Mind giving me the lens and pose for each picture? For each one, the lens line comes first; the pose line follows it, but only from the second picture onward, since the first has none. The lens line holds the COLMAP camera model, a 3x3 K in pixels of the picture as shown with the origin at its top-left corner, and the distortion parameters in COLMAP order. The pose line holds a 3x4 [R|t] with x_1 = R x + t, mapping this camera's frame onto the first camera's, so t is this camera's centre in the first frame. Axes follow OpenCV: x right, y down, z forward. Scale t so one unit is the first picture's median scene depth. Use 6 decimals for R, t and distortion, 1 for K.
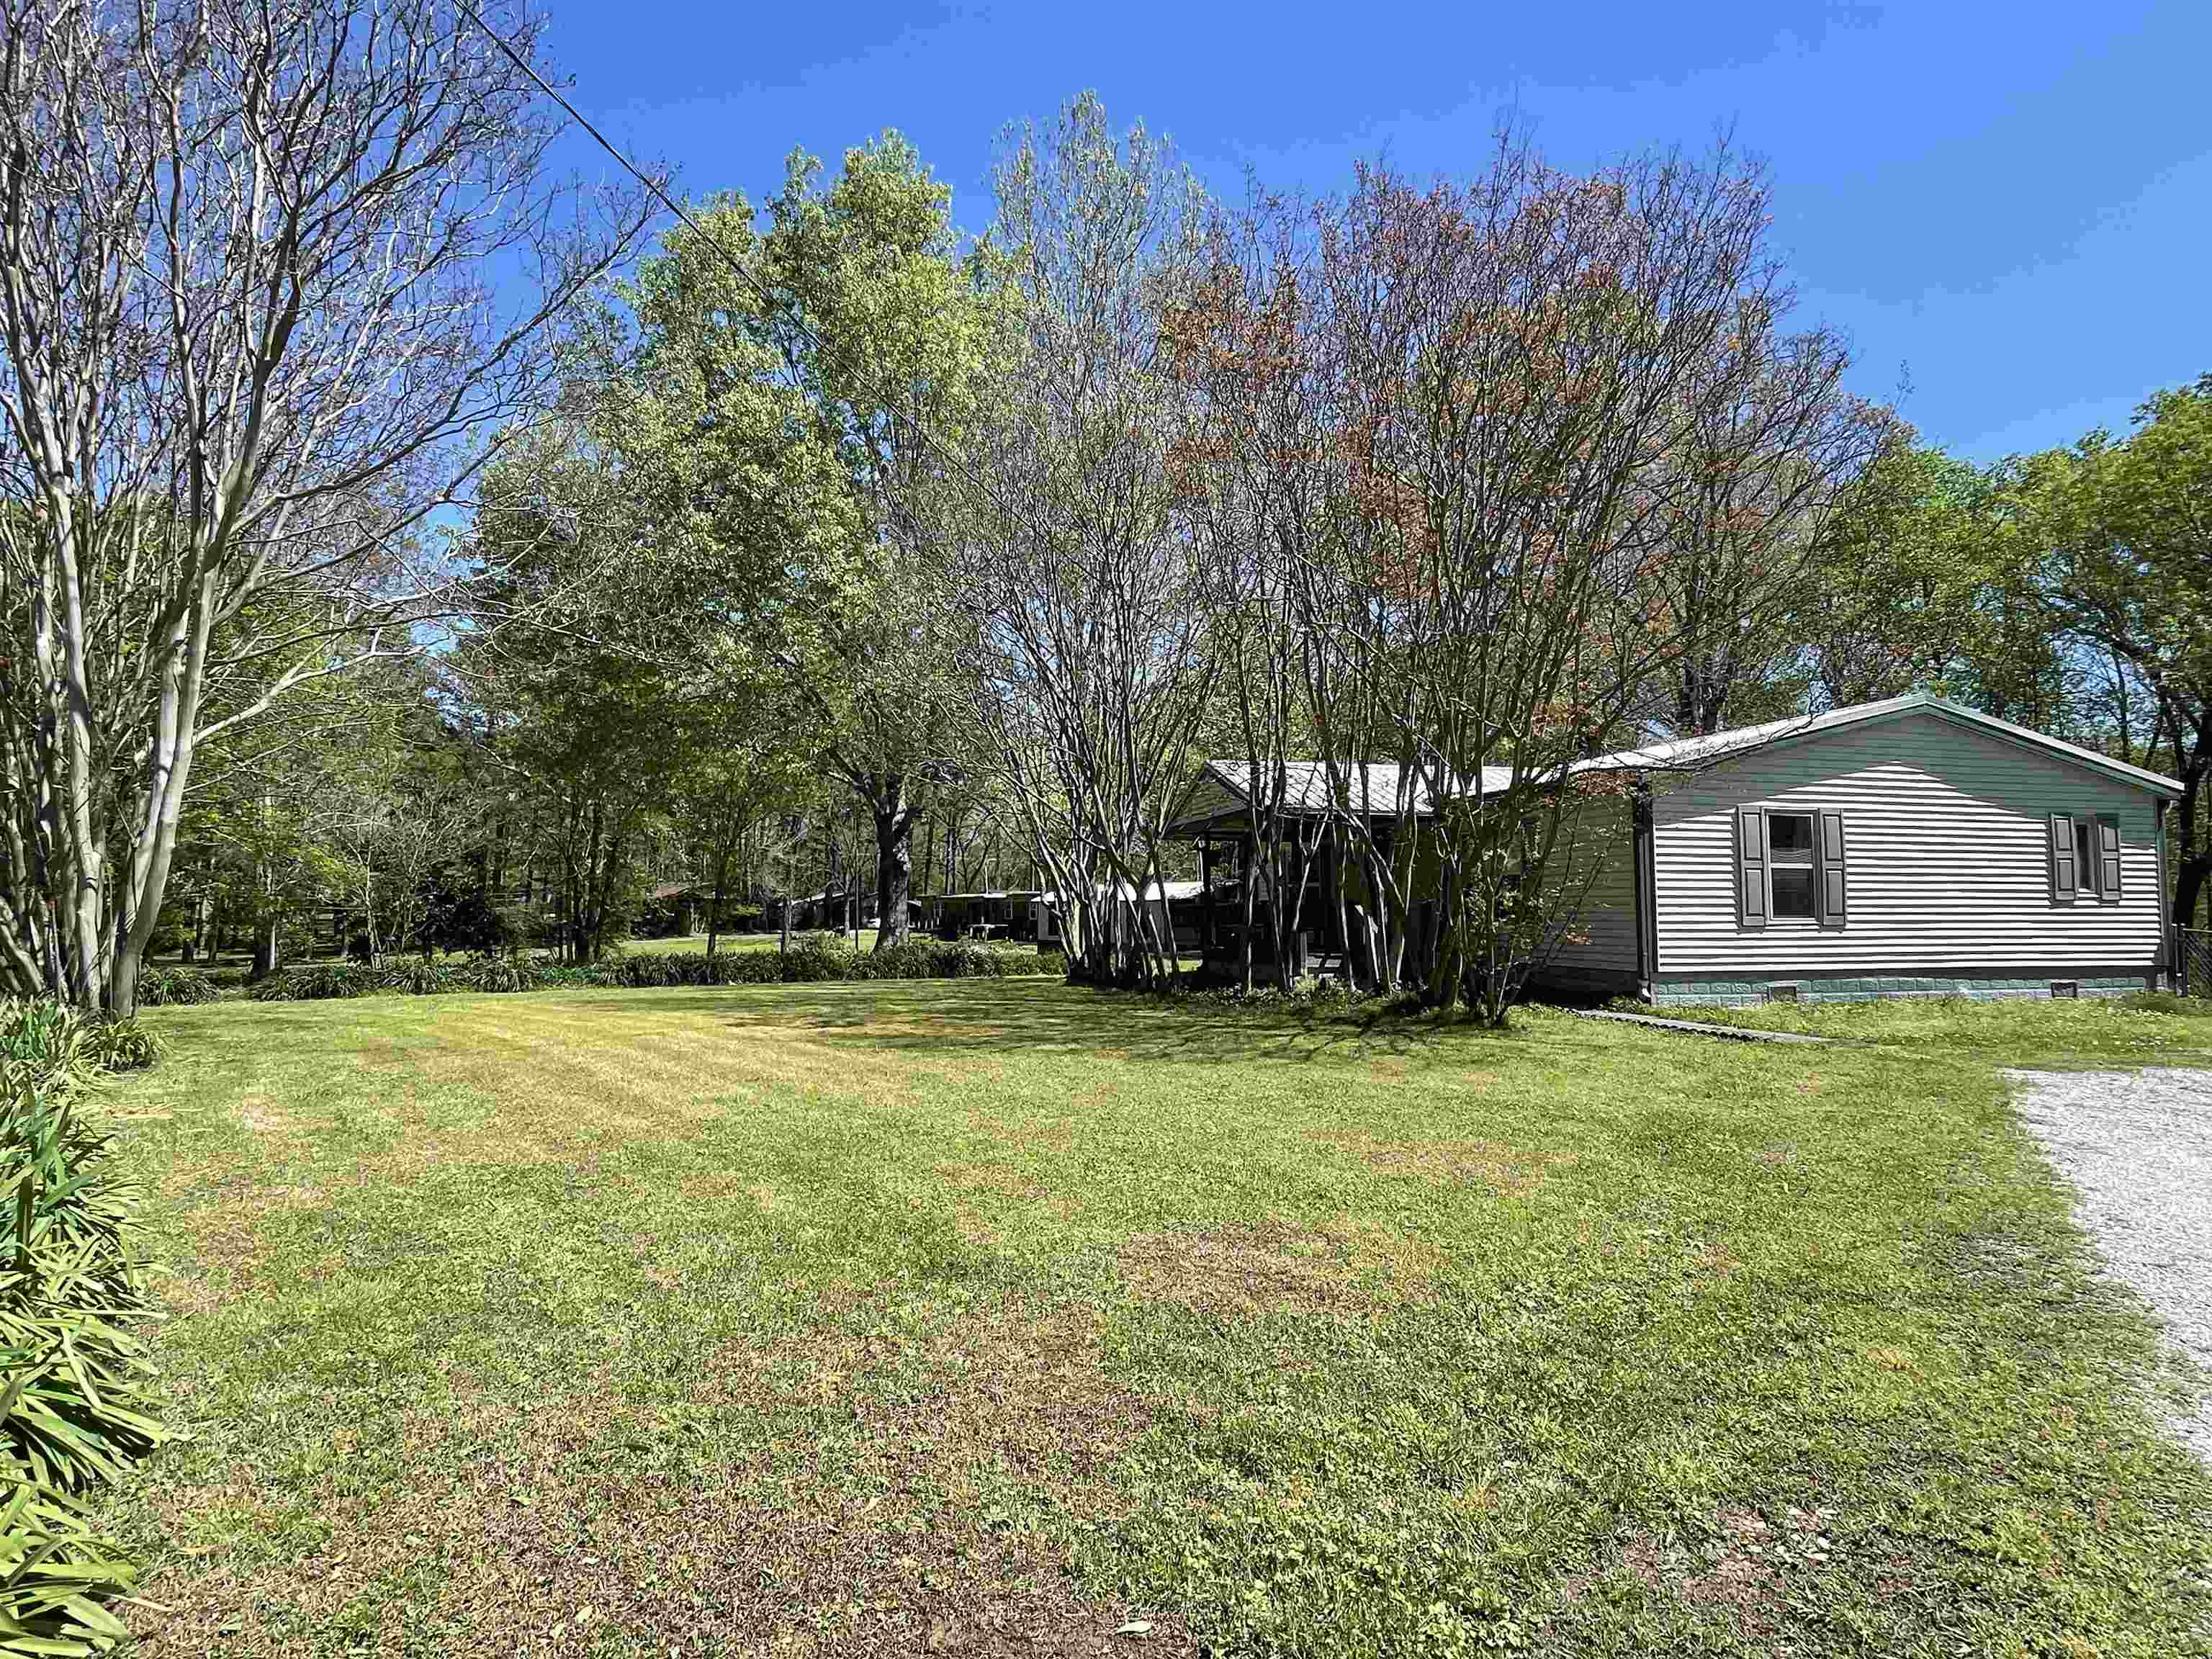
lens RADIAL K [[1188.1, 0, 1111.7], [0, 1188.1, 827.9], [0, 0, 1]] dist [0.003071, 0.002220]
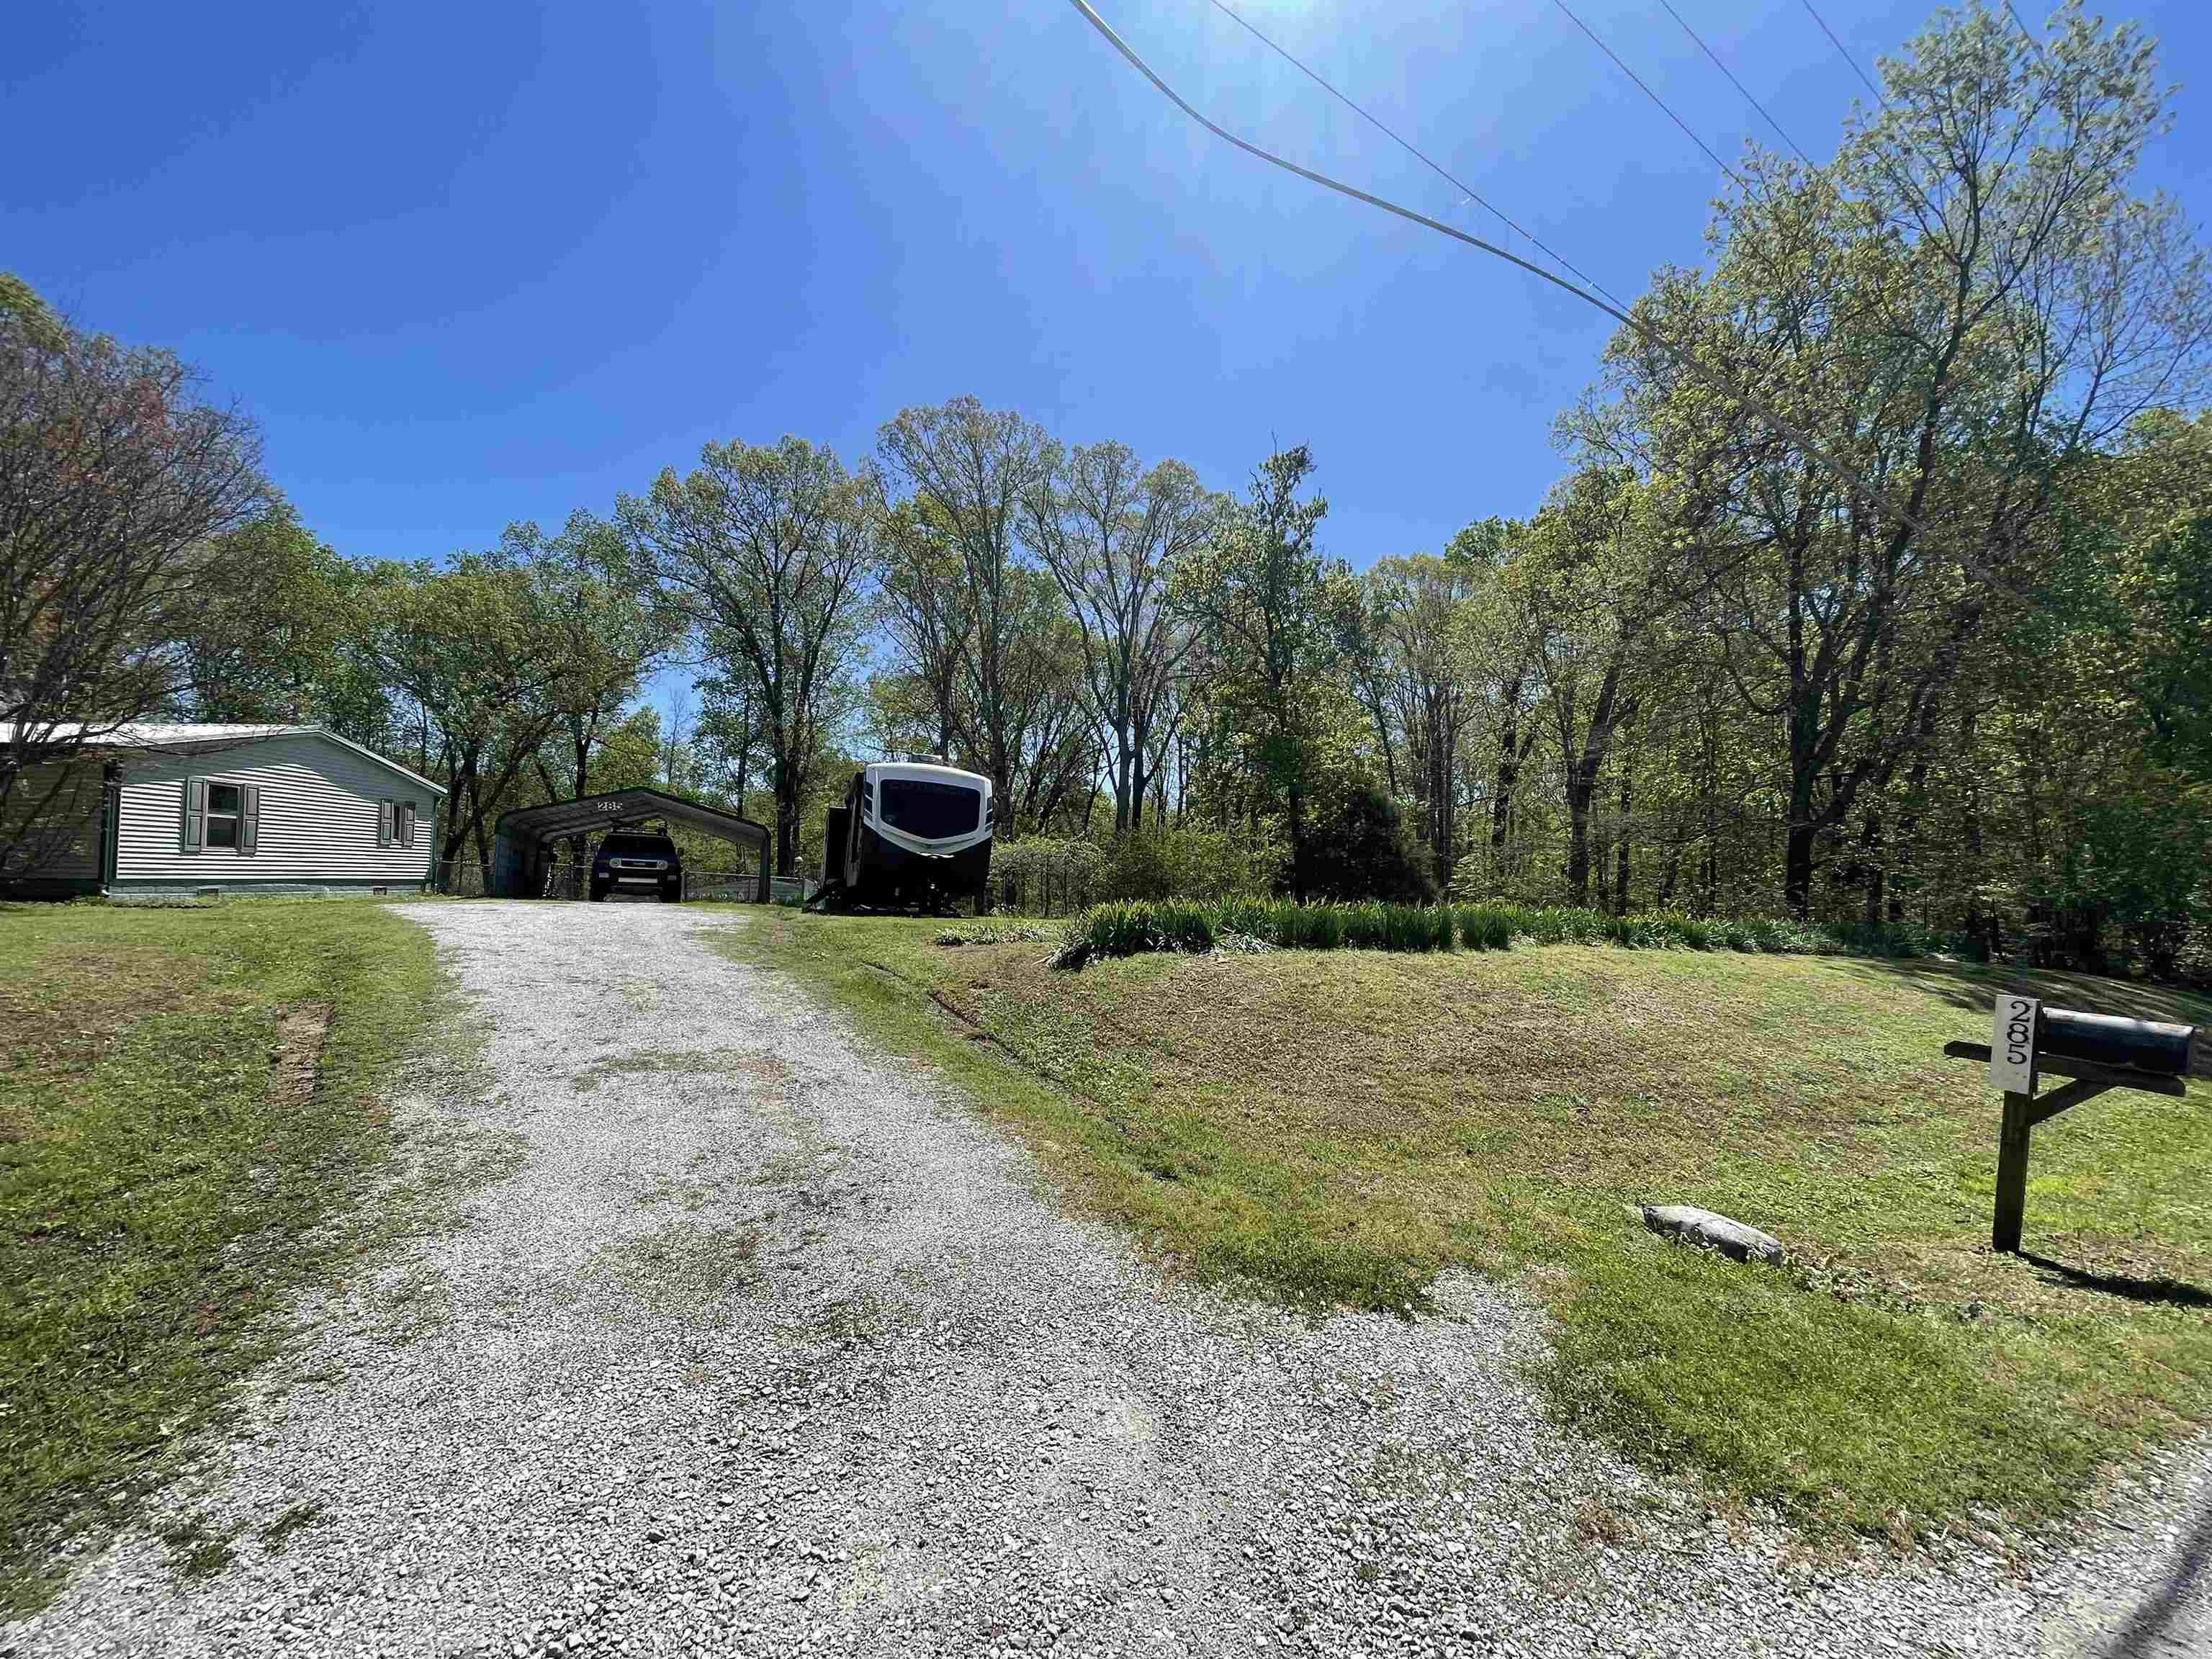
lens RADIAL K [[891.5, 0, 1113.4], [0, 891.5, 834.5], [0, 0, 1]] dist [0.002431, 0.000540]
pose [[0.200603, 0.049899, 0.978401, -0.380862], [-0.069239, 0.996927, -0.036647, 0.016281], [-0.977223, -0.060392, 0.203442, -0.448080]]
